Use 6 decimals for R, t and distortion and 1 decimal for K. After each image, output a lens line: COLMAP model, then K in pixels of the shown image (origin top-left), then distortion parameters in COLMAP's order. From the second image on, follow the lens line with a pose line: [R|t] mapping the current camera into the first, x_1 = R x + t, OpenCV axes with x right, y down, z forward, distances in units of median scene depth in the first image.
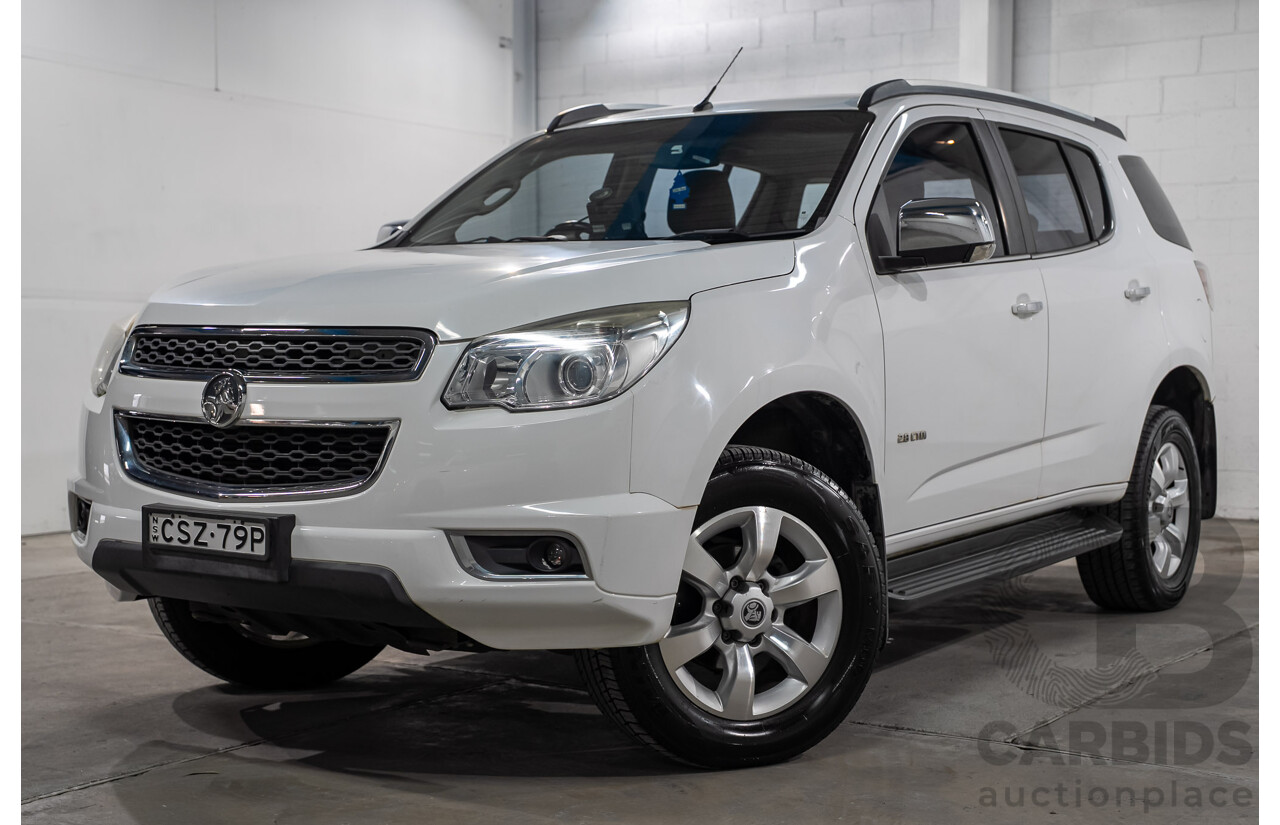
lens RADIAL K [[1739.6, 0, 640.6], [0, 1739.6, 425.9], [0, 0, 1]] dist [0.068169, 0.000000]
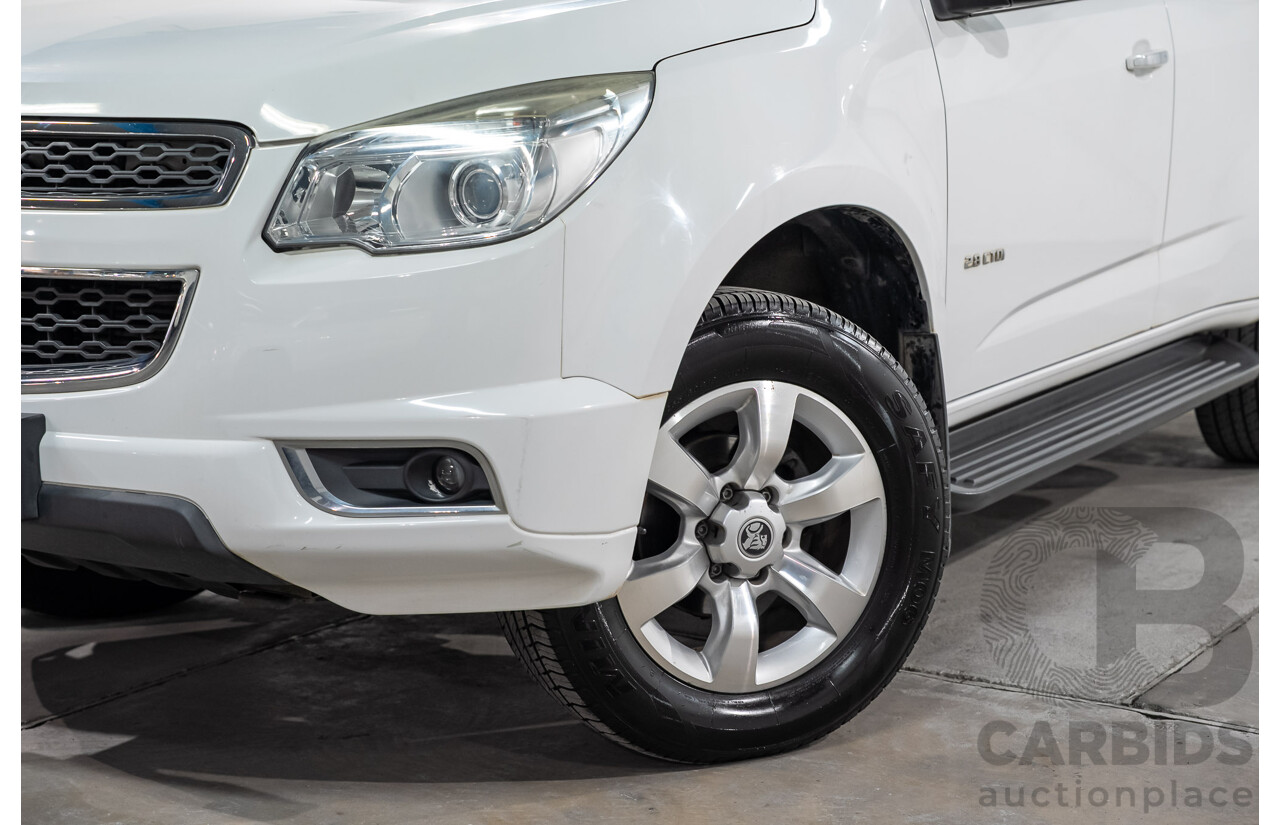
lens RADIAL K [[1883.3, 0, 641.7], [0, 1883.3, 409.8], [0, 0, 1]] dist [0.181538, 0.000000]
pose [[0.999894, -0.014189, -0.003233, 0.024706], [0.014476, 0.992594, 0.120611, -0.032645], [0.001498, -0.120645, 0.992695, 0.291036]]
